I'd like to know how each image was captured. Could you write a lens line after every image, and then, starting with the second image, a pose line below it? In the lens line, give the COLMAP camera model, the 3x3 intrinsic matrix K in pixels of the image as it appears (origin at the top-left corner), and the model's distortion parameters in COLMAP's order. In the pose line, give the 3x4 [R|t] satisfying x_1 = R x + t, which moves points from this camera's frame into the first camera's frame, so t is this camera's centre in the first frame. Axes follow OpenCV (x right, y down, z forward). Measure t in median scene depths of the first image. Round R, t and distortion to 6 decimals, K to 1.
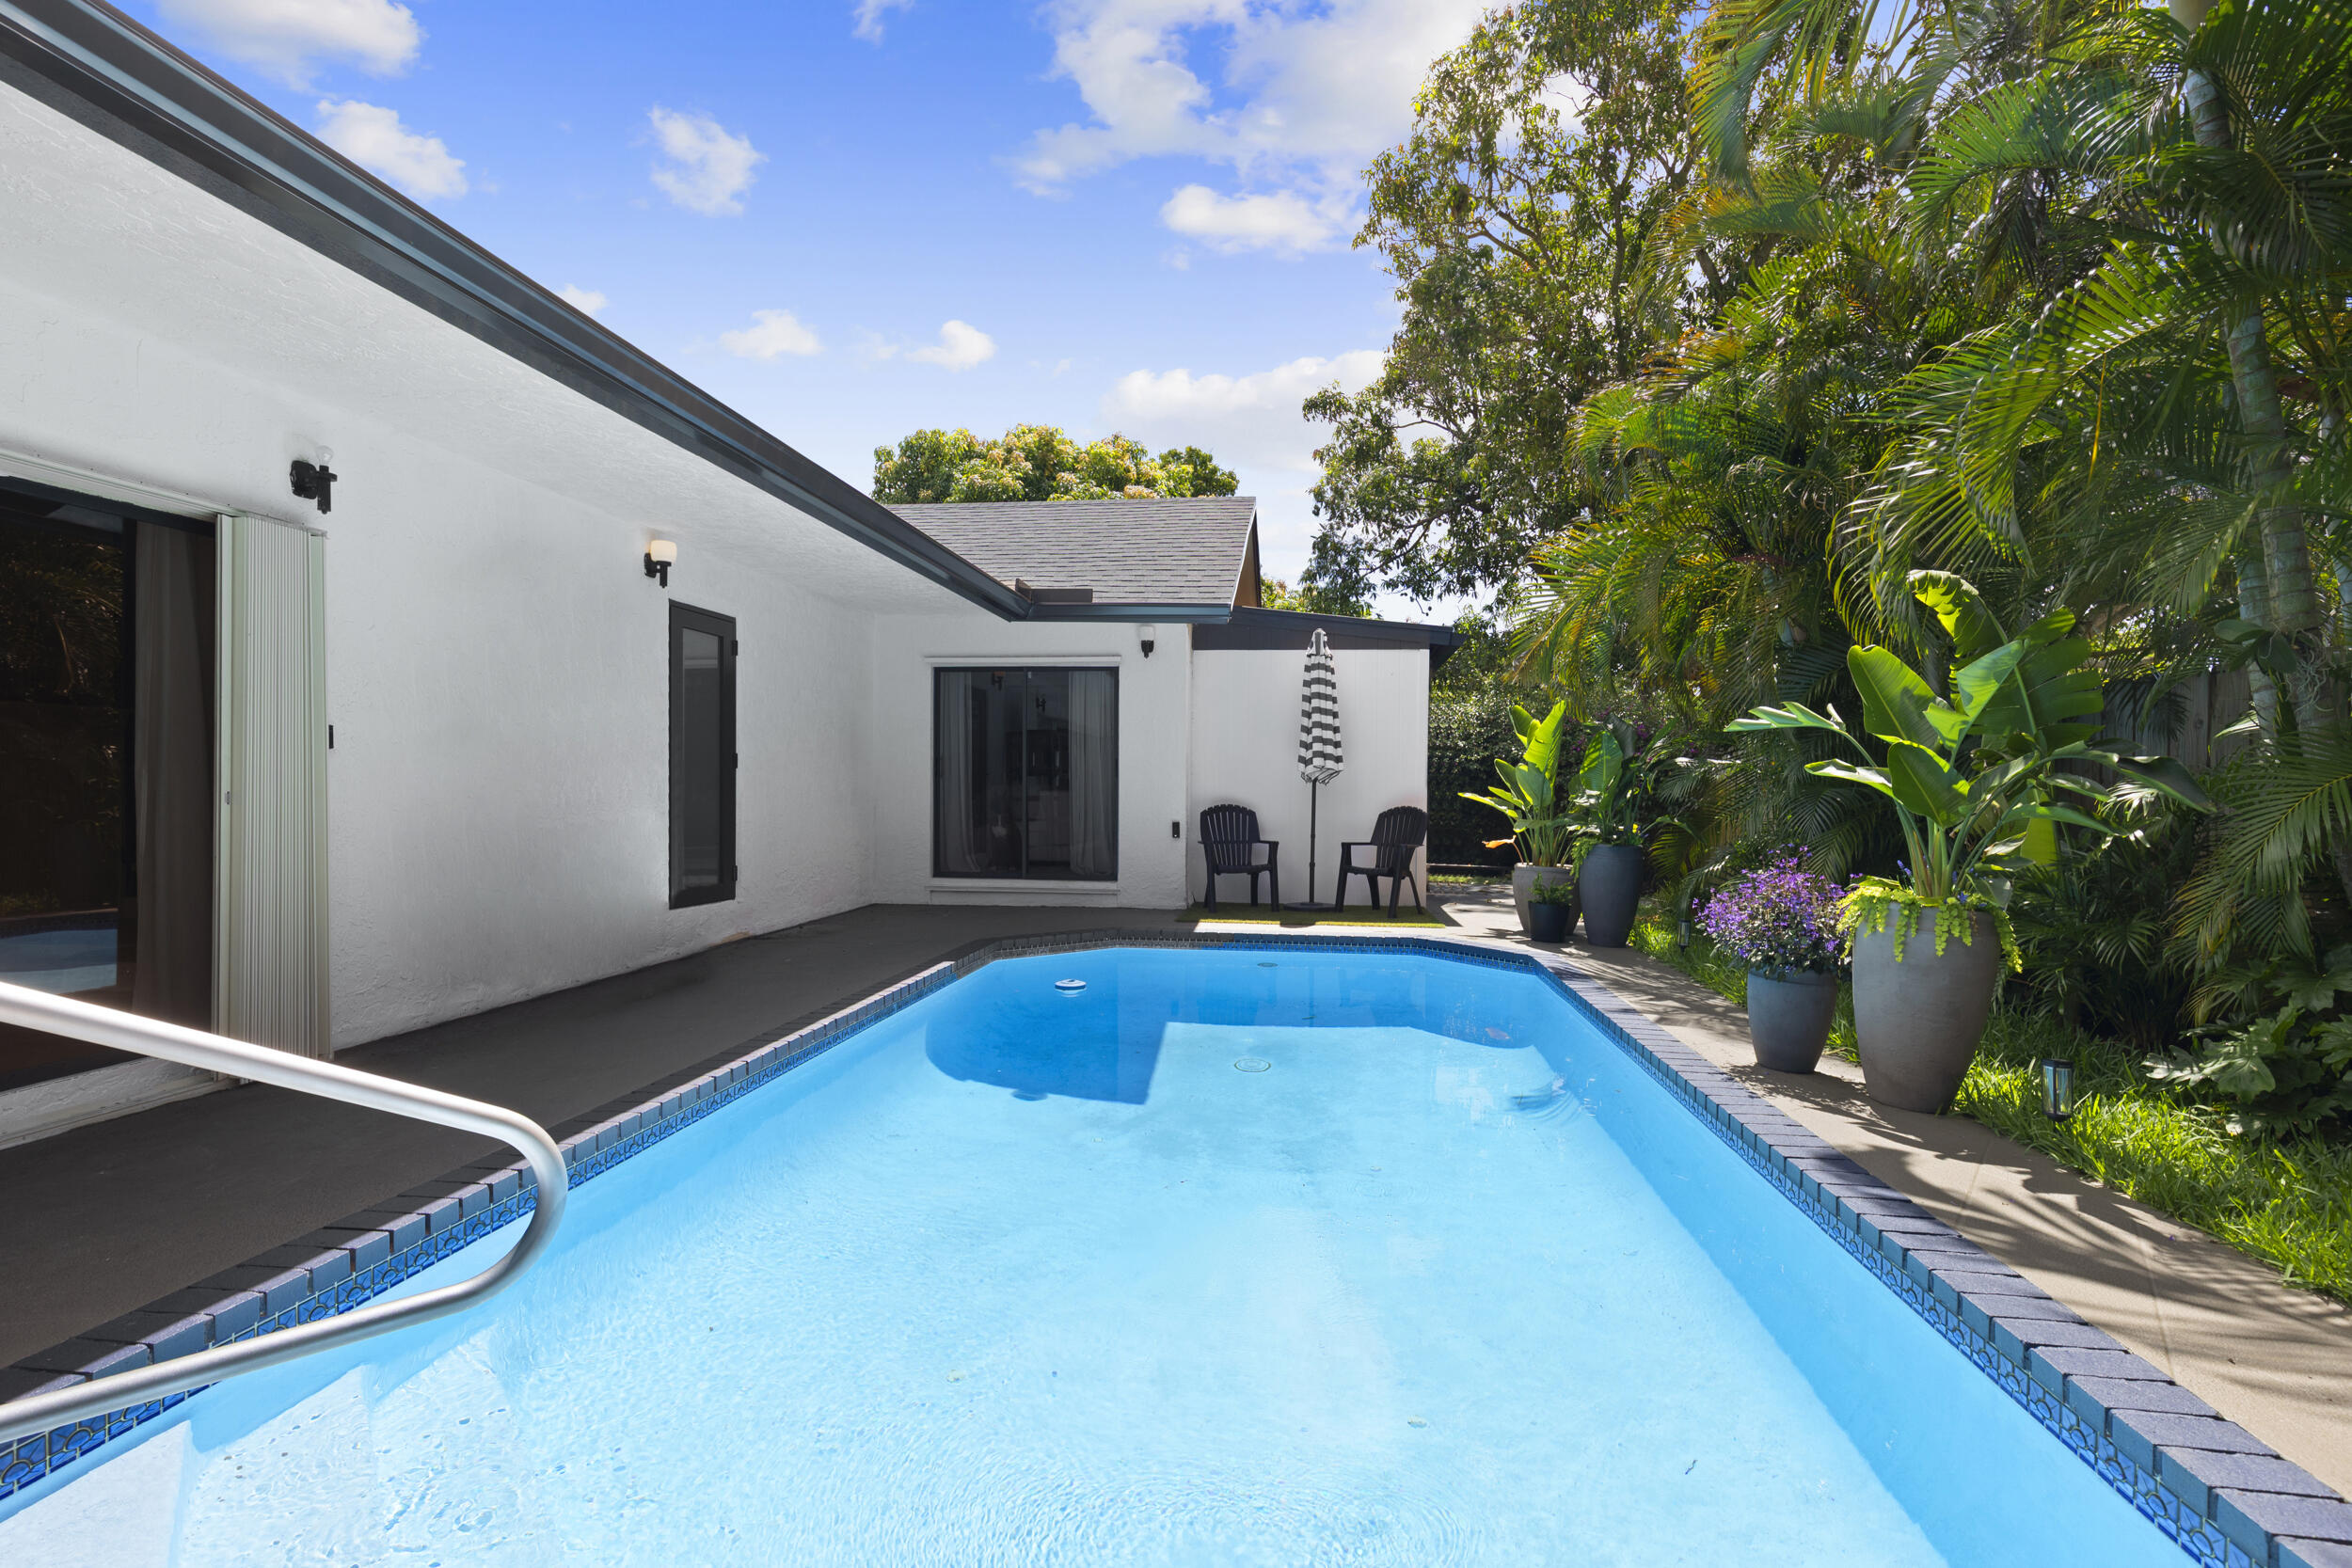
lens RADIAL K [[1088.7, 0, 1166.6], [0, 1088.7, 801.3], [0, 0, 1]] dist [0.035896, -0.020838]
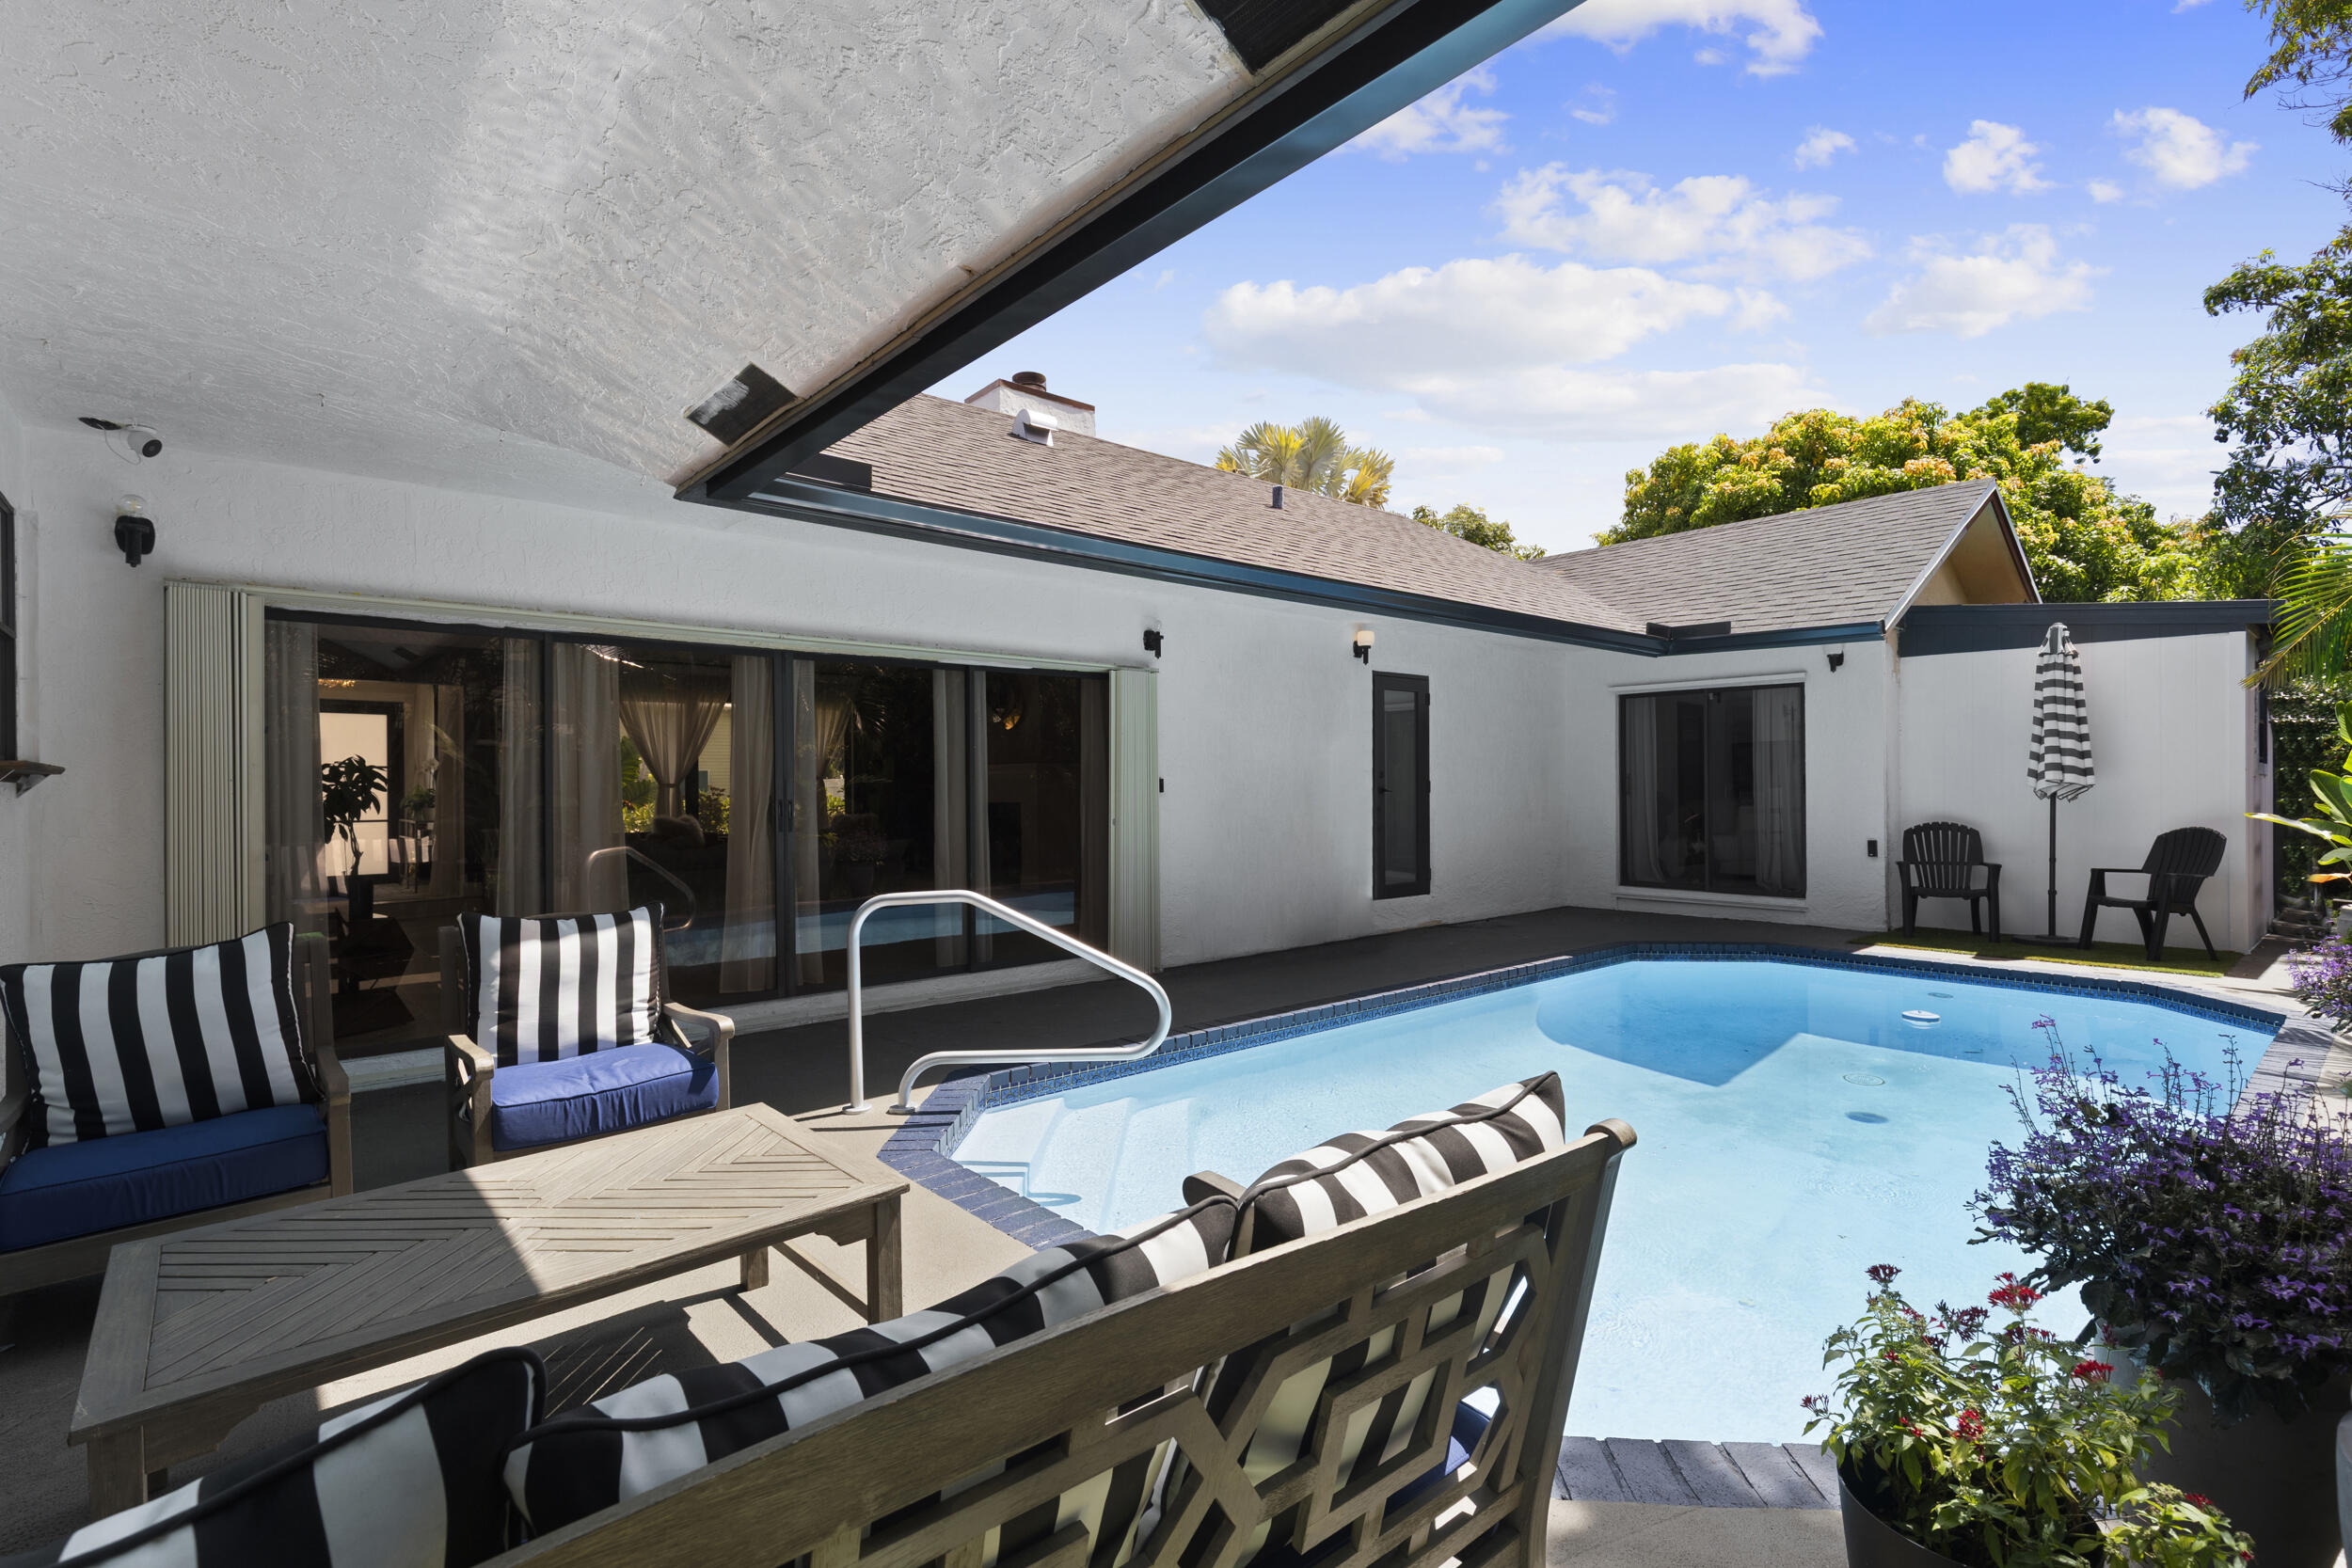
lens RADIAL K [[1100.9, 0, 1176.0], [0, 1100.9, 784.0], [0, 0, 1]] dist [0.037474, 0.000144]
pose [[0.751394, -0.015025, -0.659683, 0.201632], [0.002093, 0.999790, -0.020387, -0.011908], [0.659850, 0.013938, 0.751268, -0.145346]]
